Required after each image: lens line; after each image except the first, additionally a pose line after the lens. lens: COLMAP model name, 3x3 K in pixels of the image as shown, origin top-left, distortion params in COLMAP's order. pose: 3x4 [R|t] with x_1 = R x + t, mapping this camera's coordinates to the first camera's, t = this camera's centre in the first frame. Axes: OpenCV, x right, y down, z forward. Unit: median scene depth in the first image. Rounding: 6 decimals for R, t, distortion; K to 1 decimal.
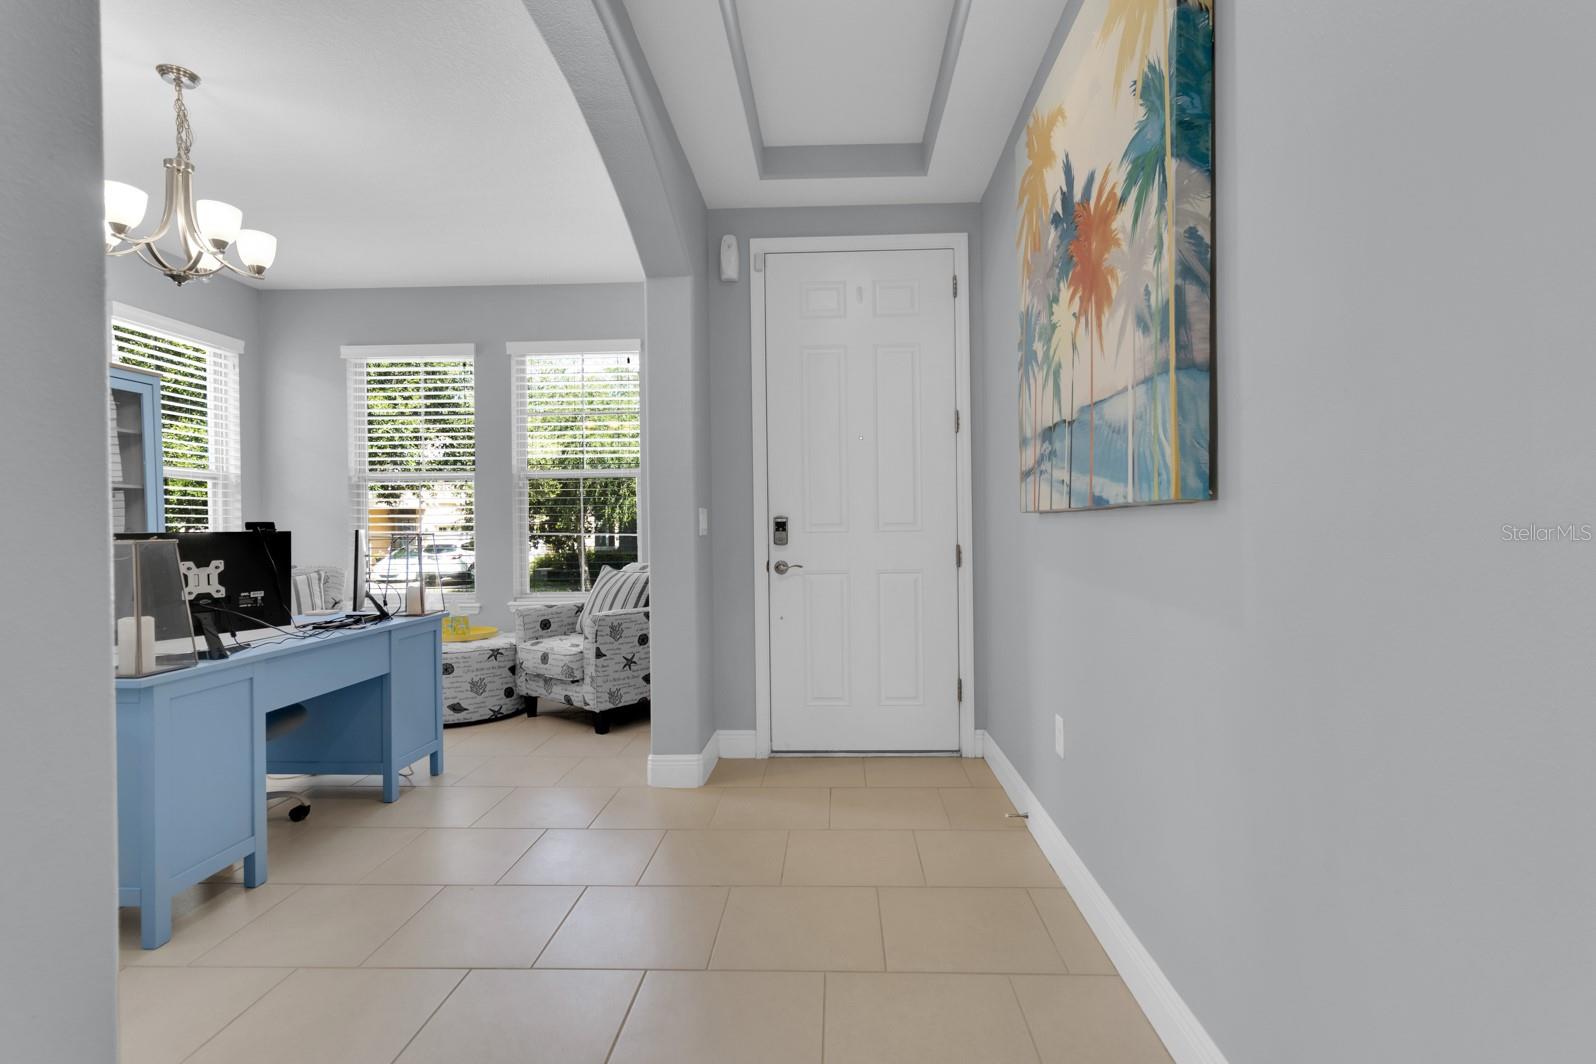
lens RADIAL K [[771.7, 0, 803.2], [0, 771.7, 534.0], [0, 0, 1]] dist [0.004211, 0.001739]
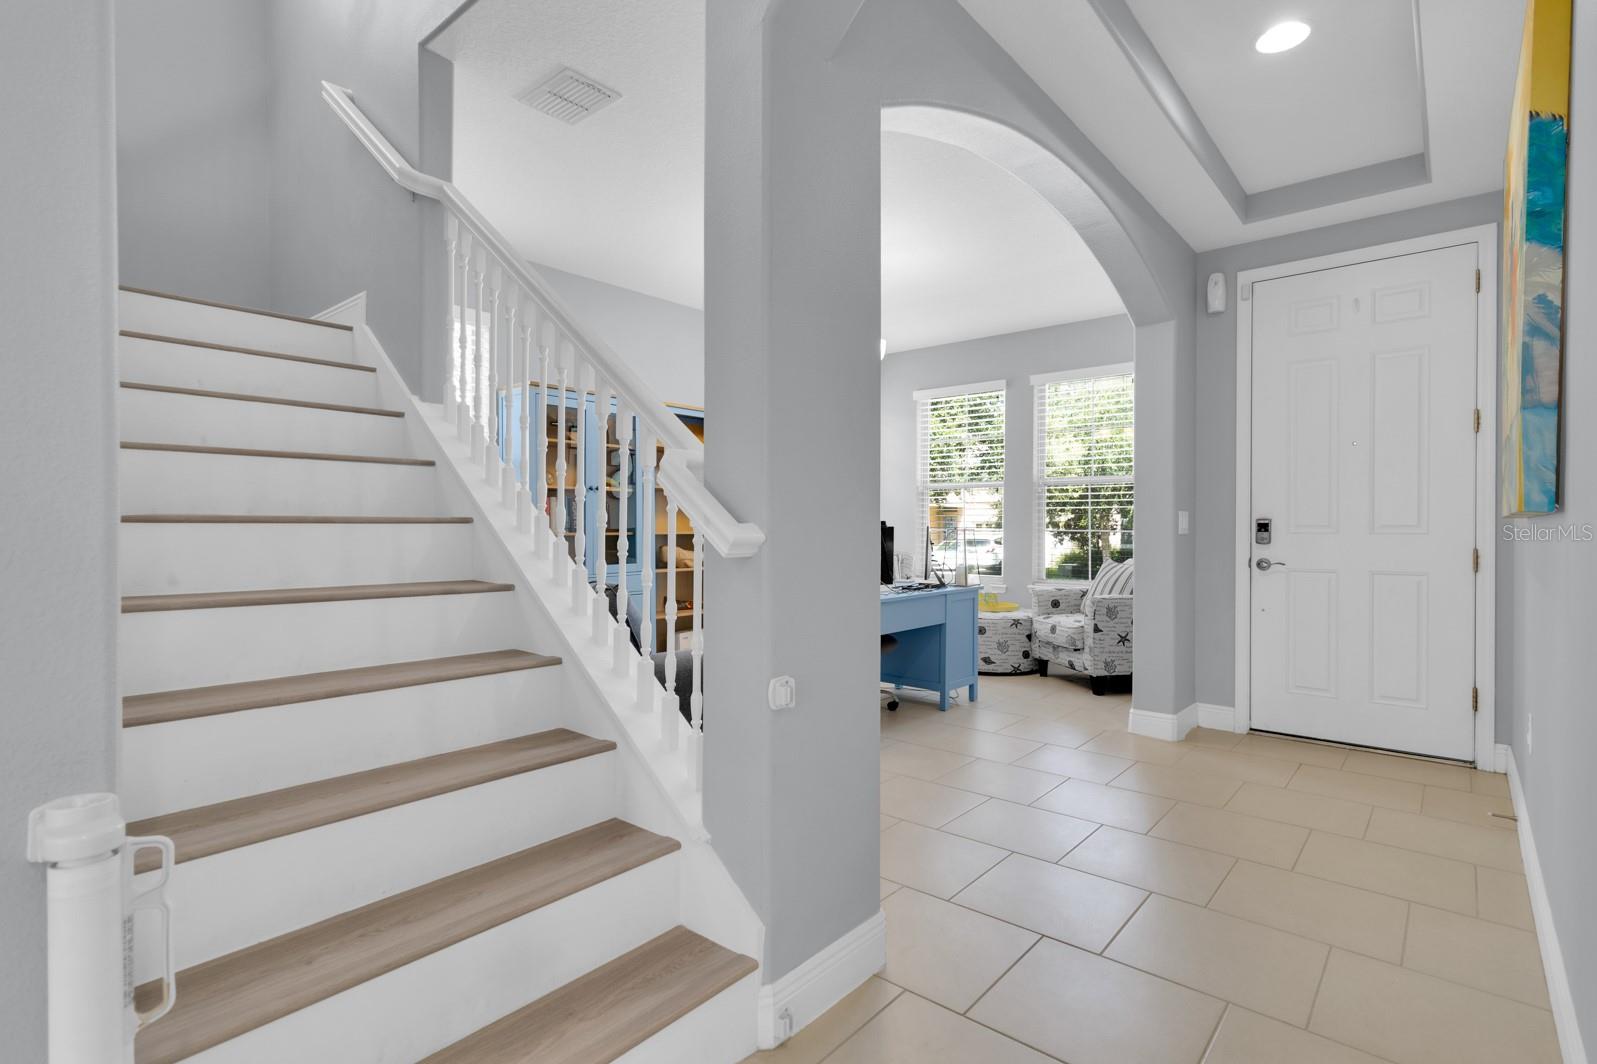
lens RADIAL K [[764.5, 0, 805.4], [0, 764.5, 533.2], [0, 0, 1]] dist [-0.001623, 0.000541]
pose [[0.790031, 0.017743, -0.612810, 0.121547], [-0.015851, 0.999838, 0.008514, -0.000297], [0.612861, 0.002987, 0.790185, -0.266040]]
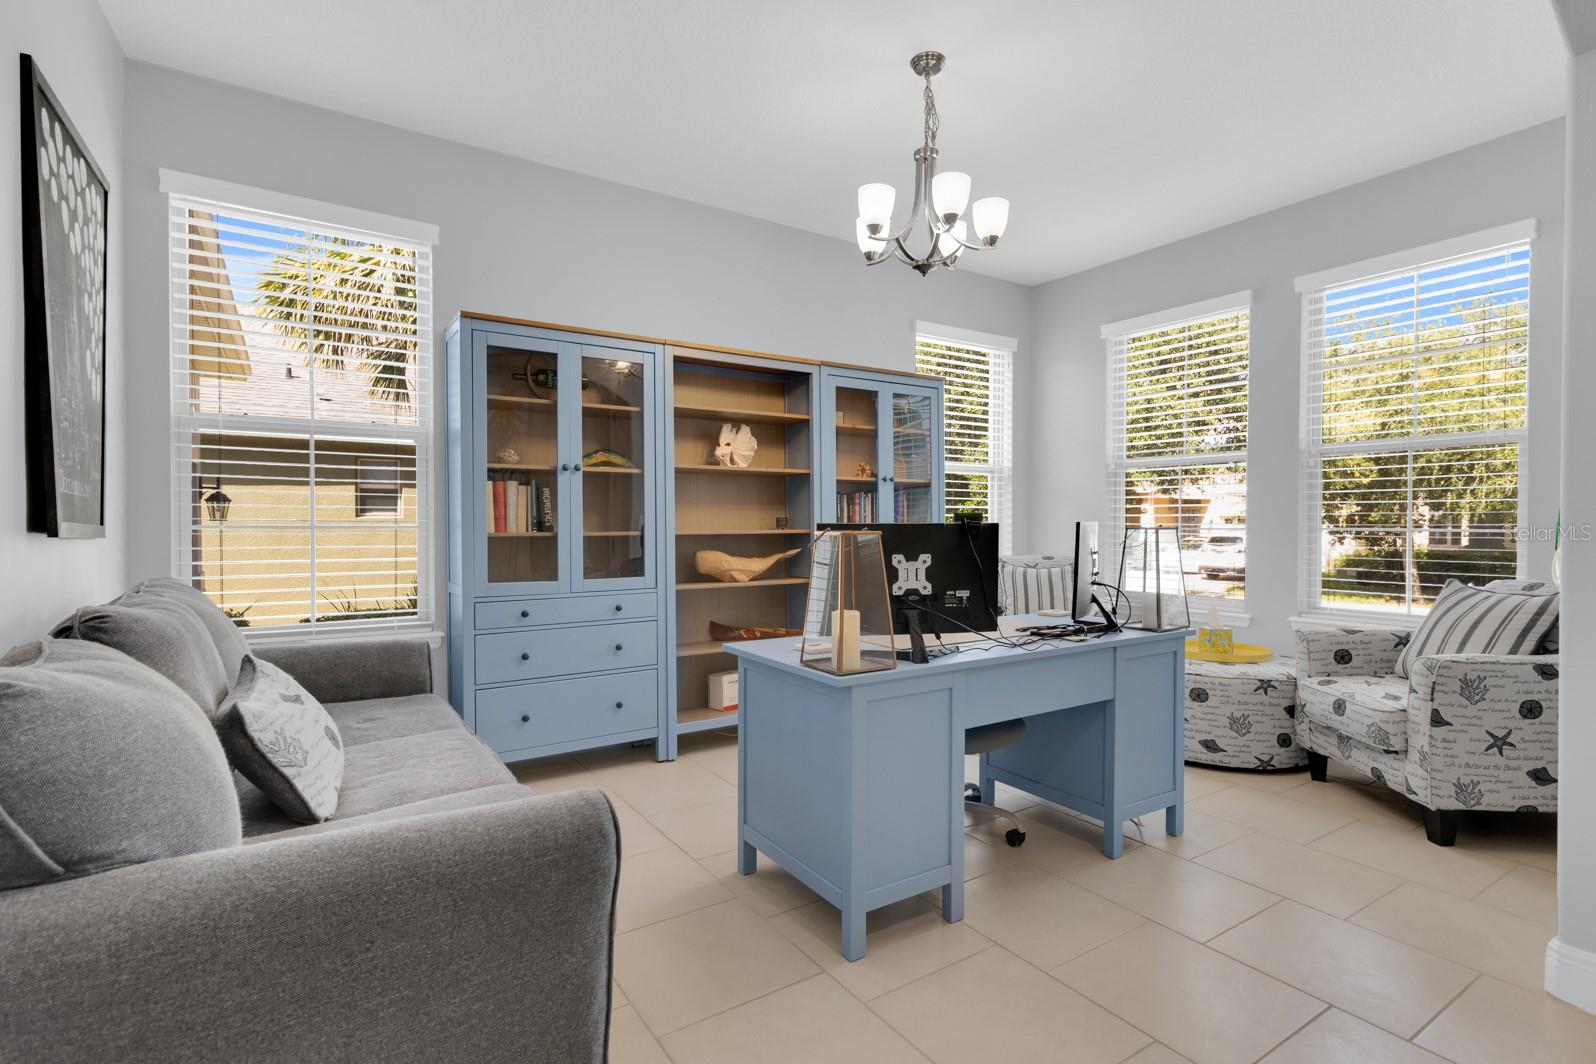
lens RADIAL K [[771.7, 0, 803.2], [0, 771.7, 534.0], [0, 0, 1]] dist [0.004211, 0.001739]
pose [[0.587578, 0.022730, -0.808848, -0.063609], [-0.013248, 0.999742, 0.018470, -0.003082], [0.809059, -0.000137, 0.587727, 0.218422]]
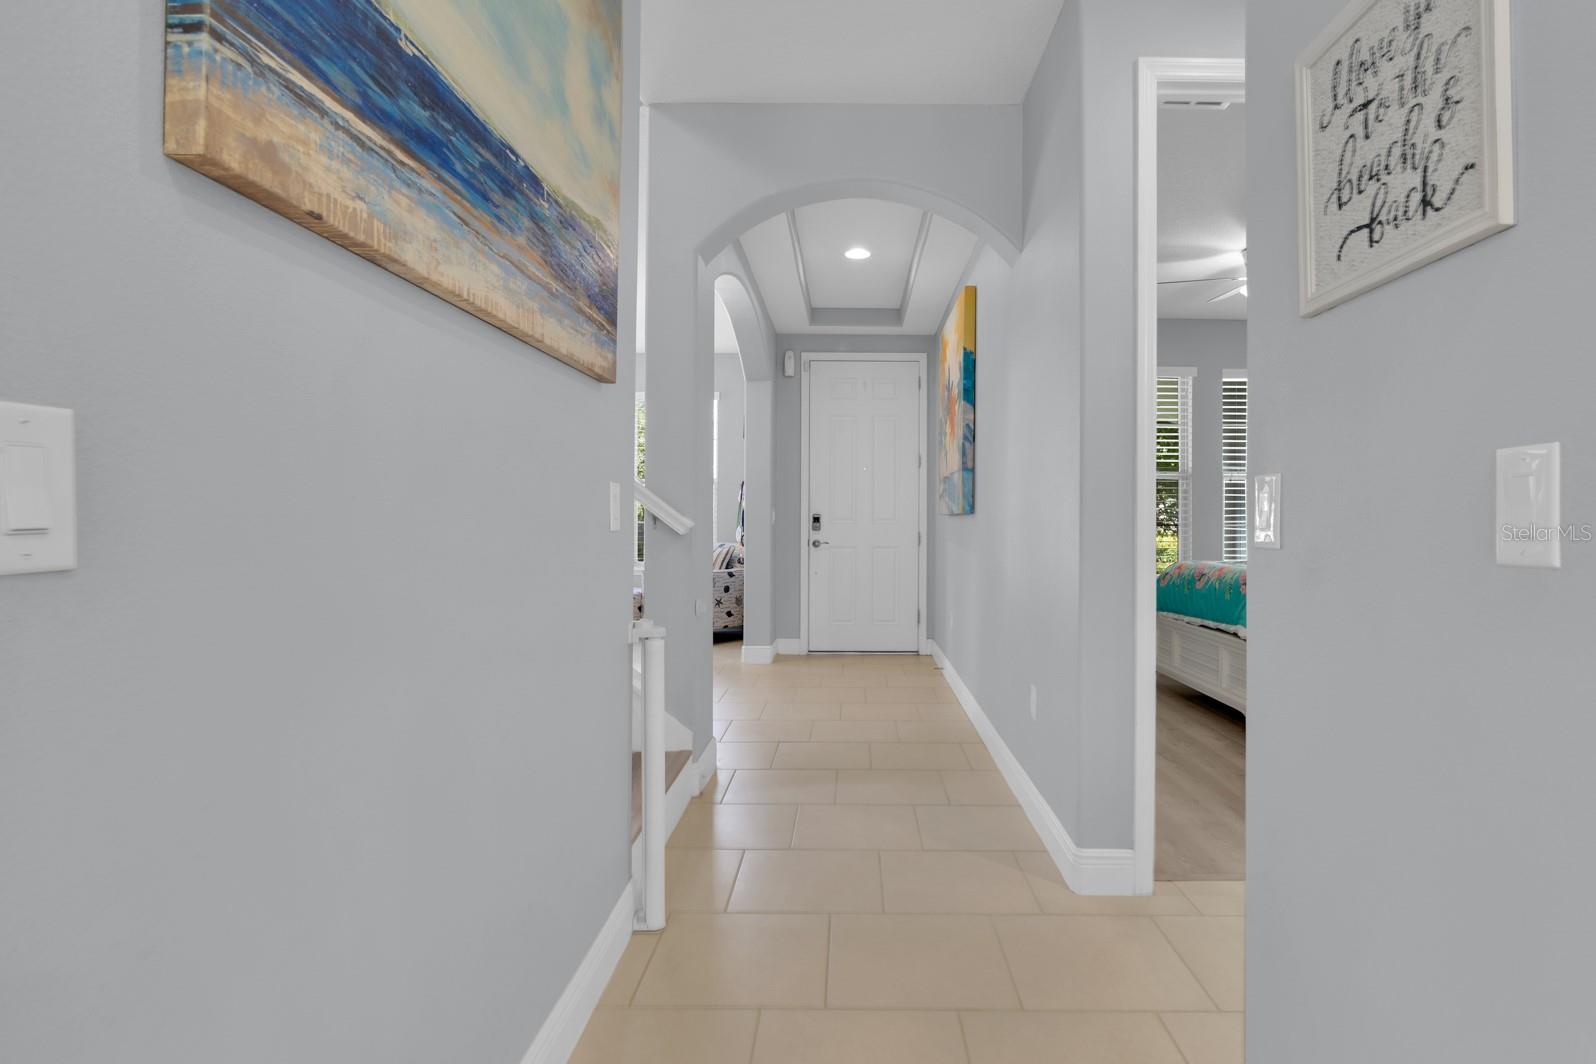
lens RADIAL K [[817.6, 0, 860.5], [0, 817.6, 525.4], [0, 0, 1]] dist [-0.000383, 0.000090]
pose [[0.998222, 0.017436, 0.056996, -0.034251], [-0.017212, 0.999842, -0.004414, 0.008881], [-0.057064, 0.003425, 0.998365, -0.810973]]
